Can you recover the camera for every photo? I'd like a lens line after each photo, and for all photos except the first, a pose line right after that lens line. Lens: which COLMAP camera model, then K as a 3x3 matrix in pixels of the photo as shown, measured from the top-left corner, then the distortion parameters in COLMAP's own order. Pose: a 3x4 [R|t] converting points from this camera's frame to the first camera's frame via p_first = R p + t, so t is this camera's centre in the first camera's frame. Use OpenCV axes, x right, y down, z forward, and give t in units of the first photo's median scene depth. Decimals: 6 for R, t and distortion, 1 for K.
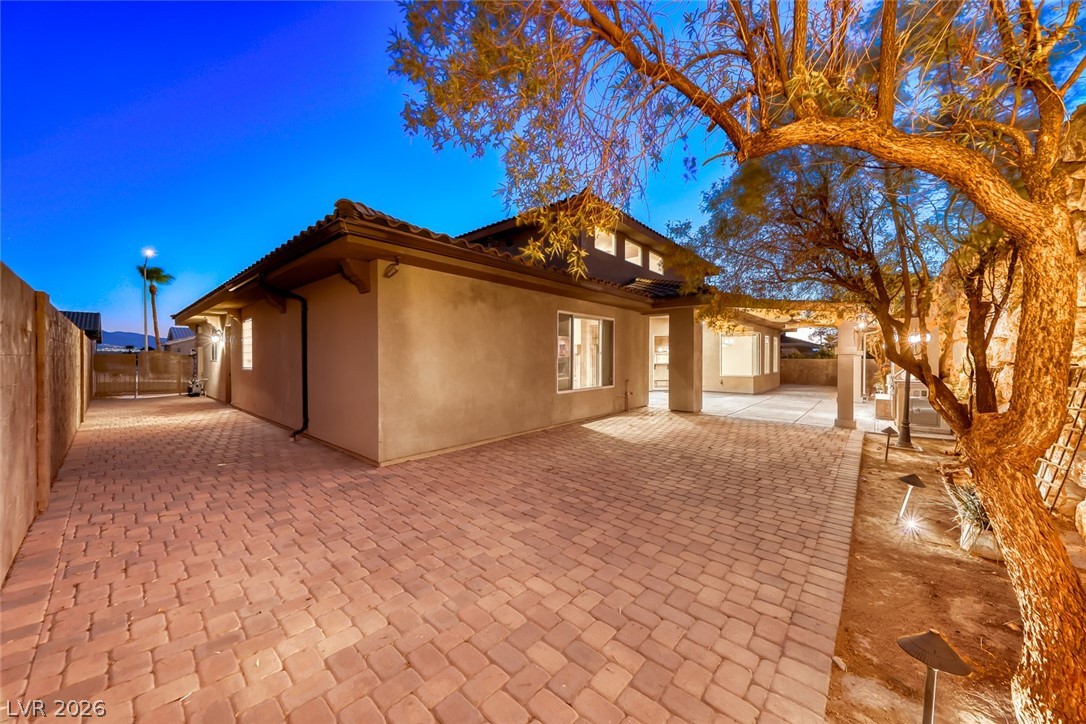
lens RADIAL K [[378.6, 0, 541.5], [0, 378.6, 358.3], [0, 0, 1]] dist [0.000977, 0.000030]
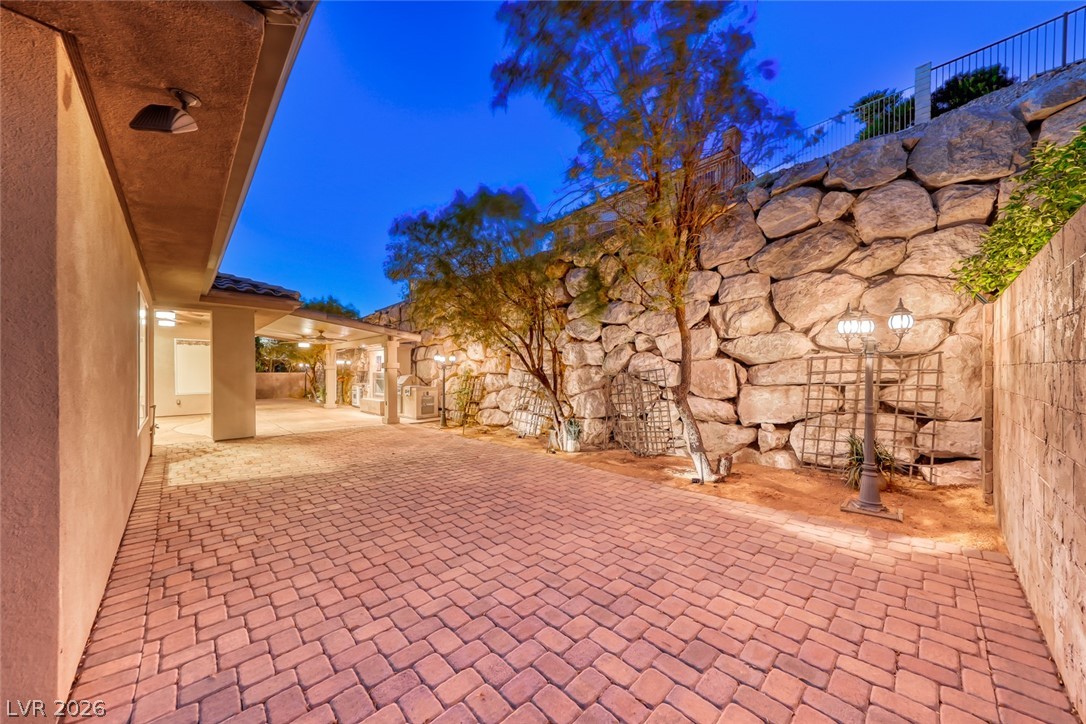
lens RADIAL K [[374.0, 0, 541.9], [0, 374.0, 369.8], [0, 0, 1]] dist [0.005914, -0.001200]
pose [[0.072154, -0.002428, 0.997391, -0.764545], [0.009949, 0.999949, 0.001714, 0.001217], [-0.997344, 0.009799, 0.072175, 0.656128]]
